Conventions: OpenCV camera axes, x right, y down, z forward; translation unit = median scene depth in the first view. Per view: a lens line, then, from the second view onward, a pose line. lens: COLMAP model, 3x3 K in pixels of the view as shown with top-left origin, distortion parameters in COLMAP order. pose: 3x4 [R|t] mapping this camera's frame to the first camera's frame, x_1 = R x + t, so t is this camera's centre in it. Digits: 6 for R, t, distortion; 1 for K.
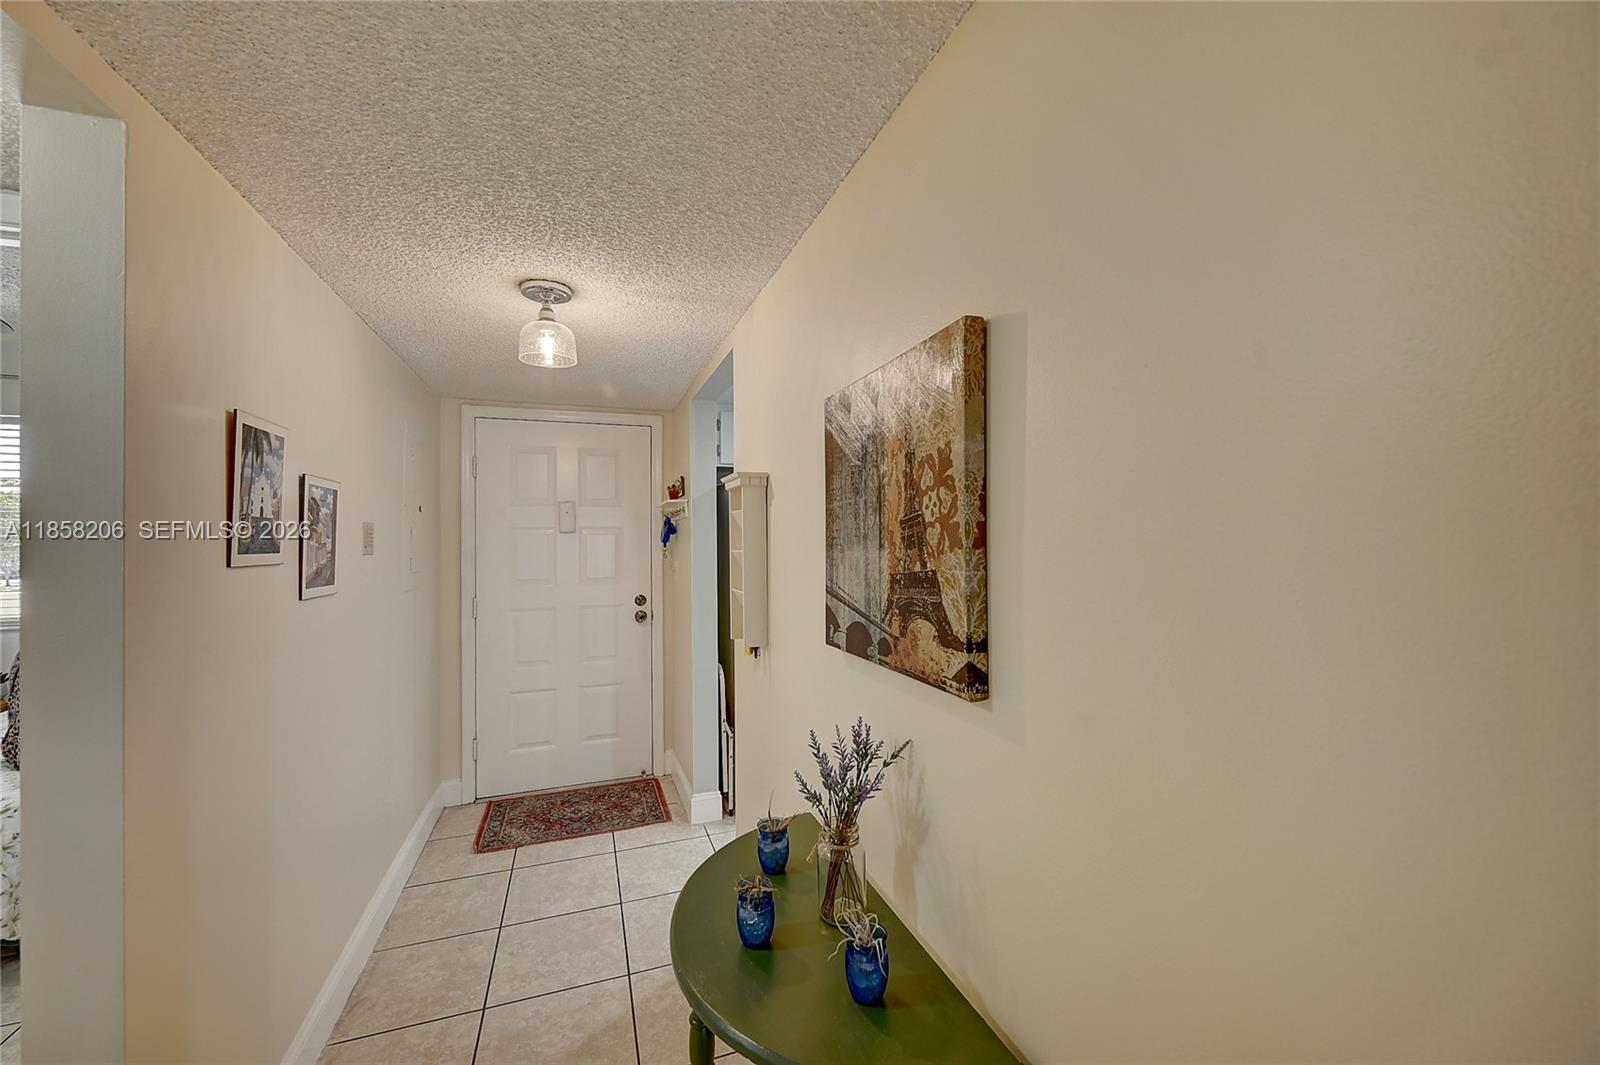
lens RADIAL K [[624.4, 0, 812.5], [0, 624.4, 526.2], [0, 0, 1]] dist [-0.010700, -0.000338]
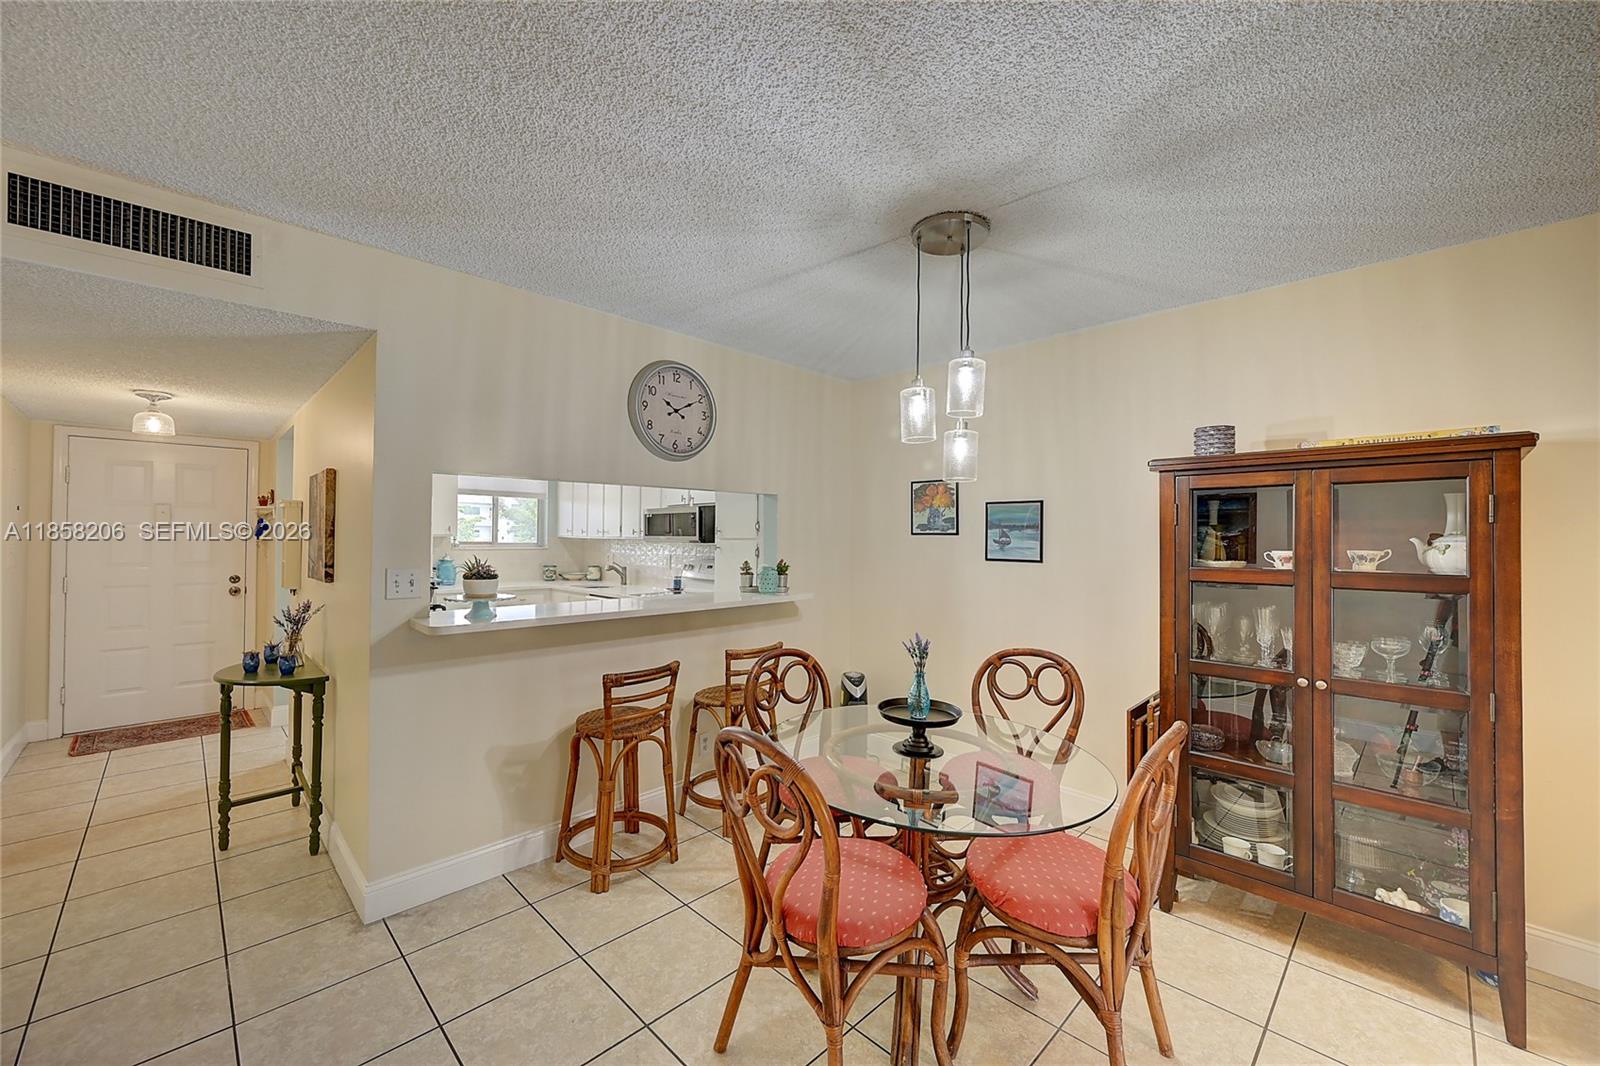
lens RADIAL K [[629.7, 0, 799.8], [0, 629.7, 528.2], [0, 0, 1]] dist [-0.001400, 0.001333]
pose [[0.911664, 0.019436, 0.410477, 0.324300], [-0.020876, 0.999782, -0.000975, -0.017373], [-0.410406, -0.007681, 0.911870, -0.865137]]
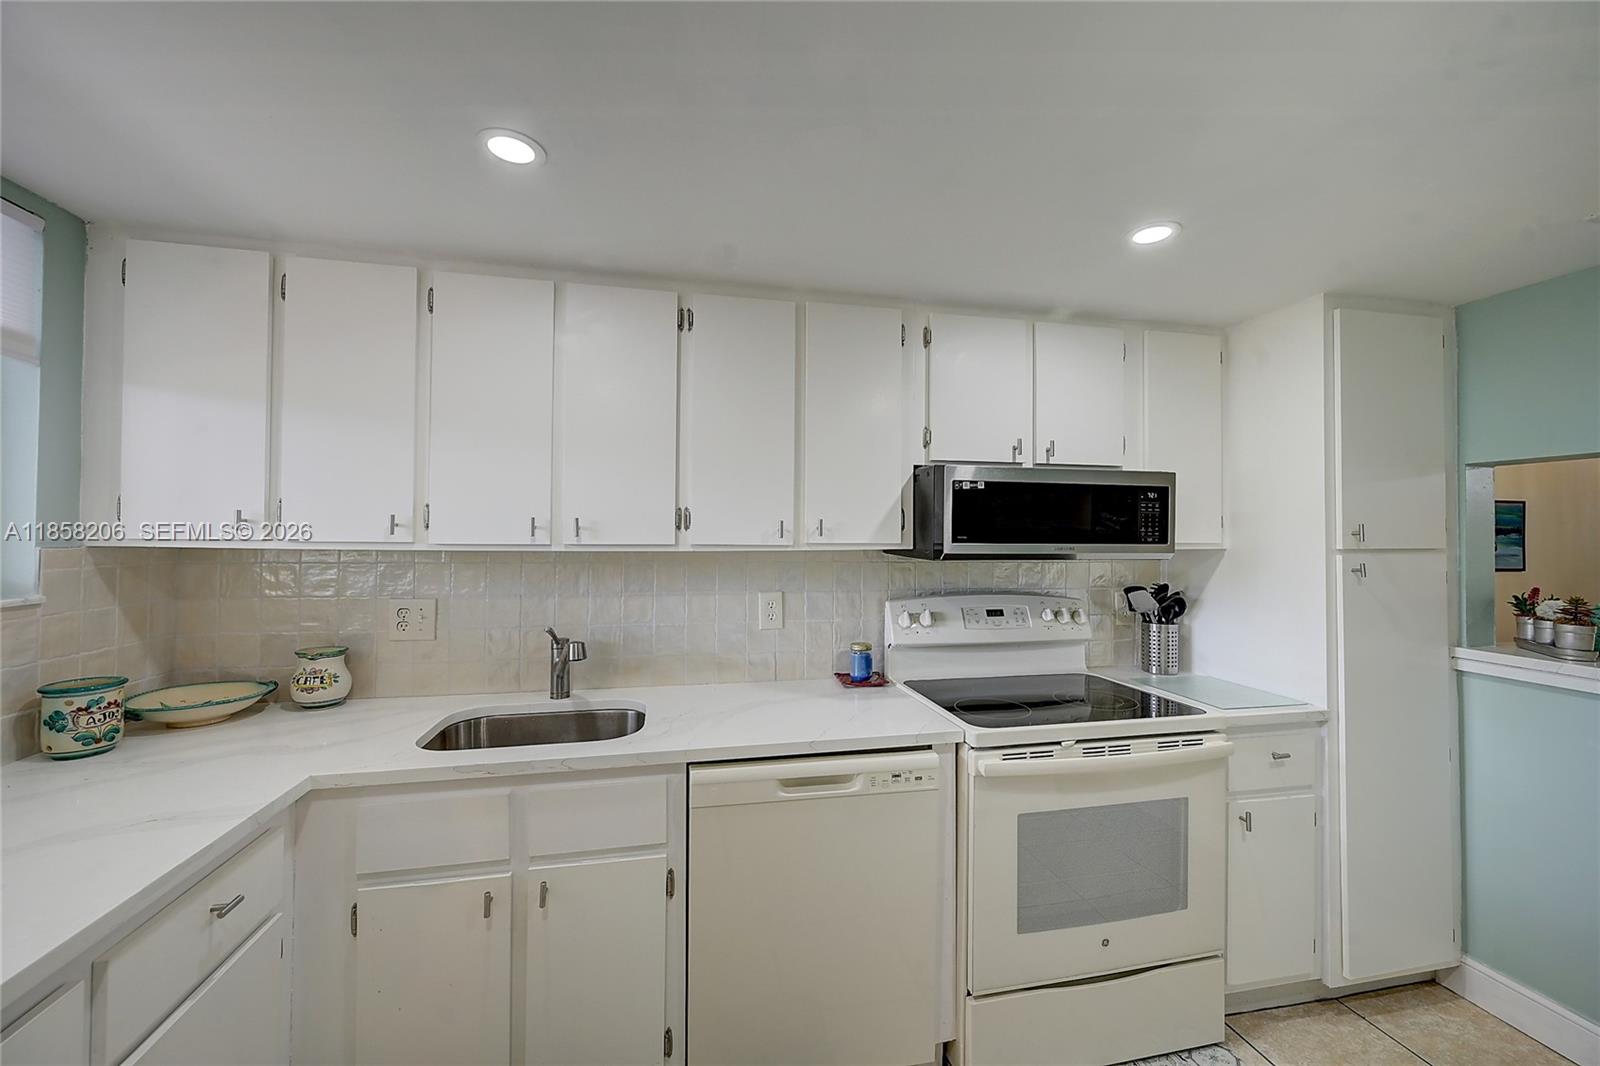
lens RADIAL K [[629.7, 0, 804.1], [0, 629.7, 523.1], [0, 0, 1]] dist [-0.001400, 0.001333]
pose [[0.141709, 0.026741, 0.989547, 0.040097], [-0.026210, 0.999386, -0.023254, 0.008622], [-0.989561, -0.022641, 0.142323, 0.815002]]
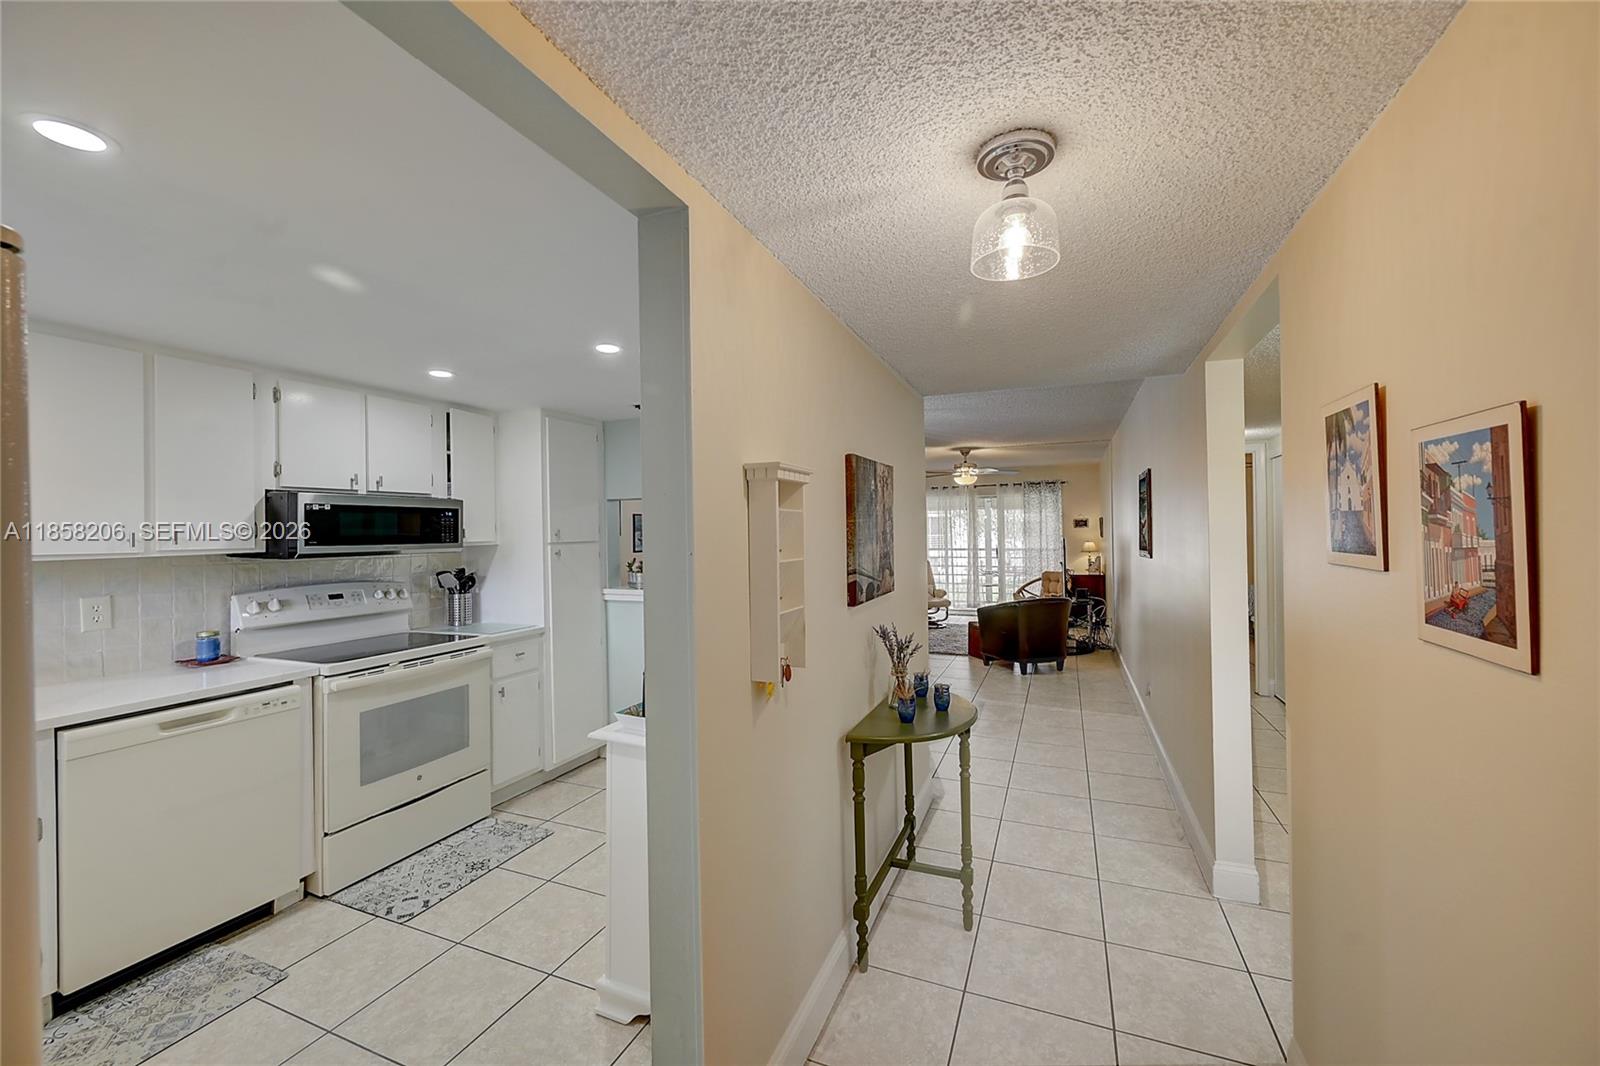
lens RADIAL K [[629.7, 0, 802.2], [0, 629.7, 530.6], [0, 0, 1]] dist [-0.001400, 0.001333]
pose [[-0.731035, 0.018955, 0.682077, -0.397510], [0.007124, 0.999772, -0.020149, 0.010505], [-0.682303, -0.009871, -0.731003, 0.916569]]
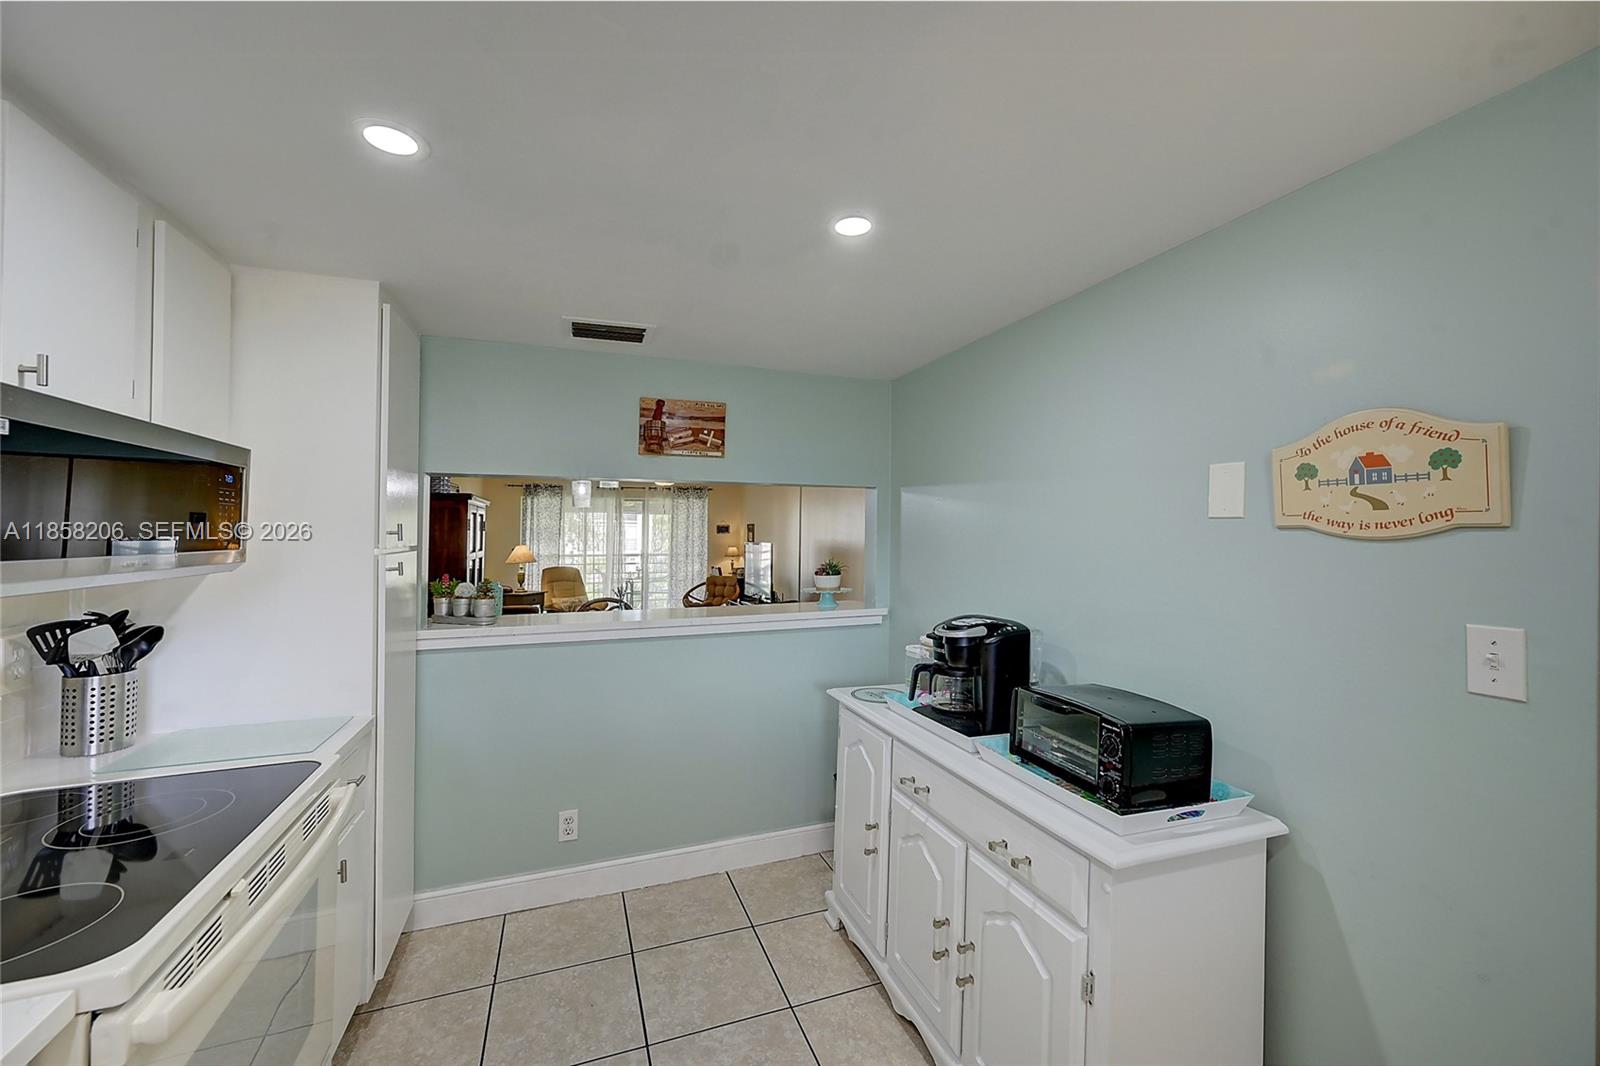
lens RADIAL K [[629.7, 0, 817.1], [0, 629.7, 531.7], [0, 0, 1]] dist [-0.001400, 0.001333]
pose [[-0.999836, 0.008343, -0.016067, 0.299108], [0.008680, 0.999742, -0.020984, 0.006290], [0.015887, -0.021120, -0.999651, 0.983410]]
